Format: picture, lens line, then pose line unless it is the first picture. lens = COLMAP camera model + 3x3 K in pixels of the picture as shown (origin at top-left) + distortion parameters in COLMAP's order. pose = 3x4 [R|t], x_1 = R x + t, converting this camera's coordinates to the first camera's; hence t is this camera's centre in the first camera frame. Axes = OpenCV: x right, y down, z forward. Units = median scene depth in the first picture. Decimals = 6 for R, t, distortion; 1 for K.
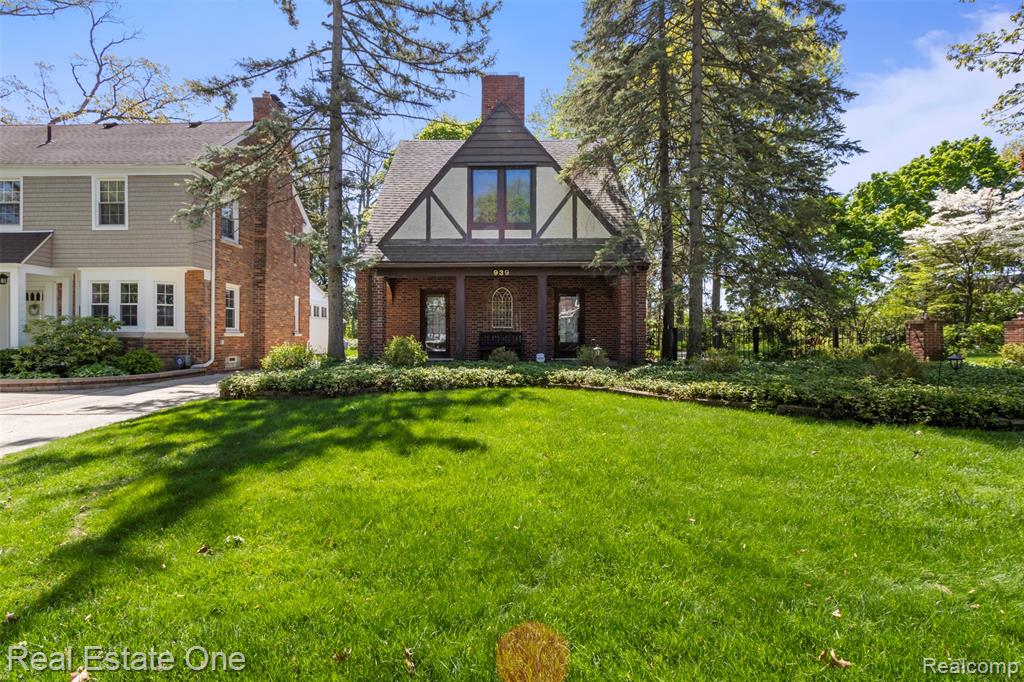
lens RADIAL K [[461.5, 0, 509.4], [0, 461.5, 341.2], [0, 0, 1]] dist [-0.003507, -0.000477]
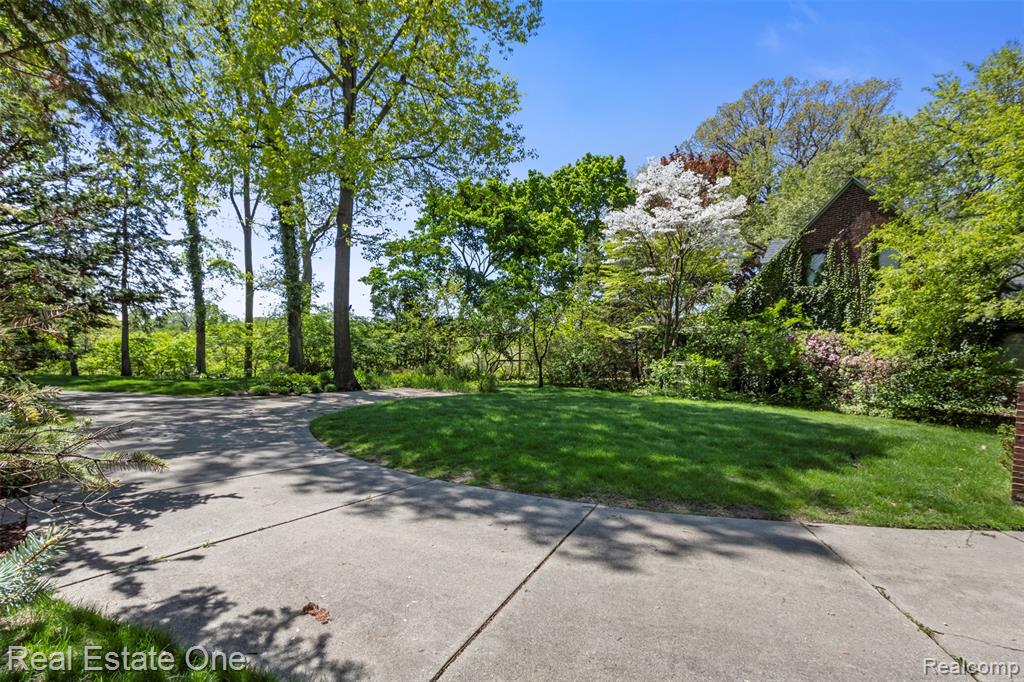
lens RADIAL K [[461.5, 0, 511.0], [0, 461.5, 342.3], [0, 0, 1]] dist [-0.003507, -0.000477]
pose [[0.763746, 0.012347, 0.645399, 0.196371], [-0.012331, 0.999914, -0.004537, -0.029677], [-0.645399, -0.004494, 0.763832, 0.355267]]
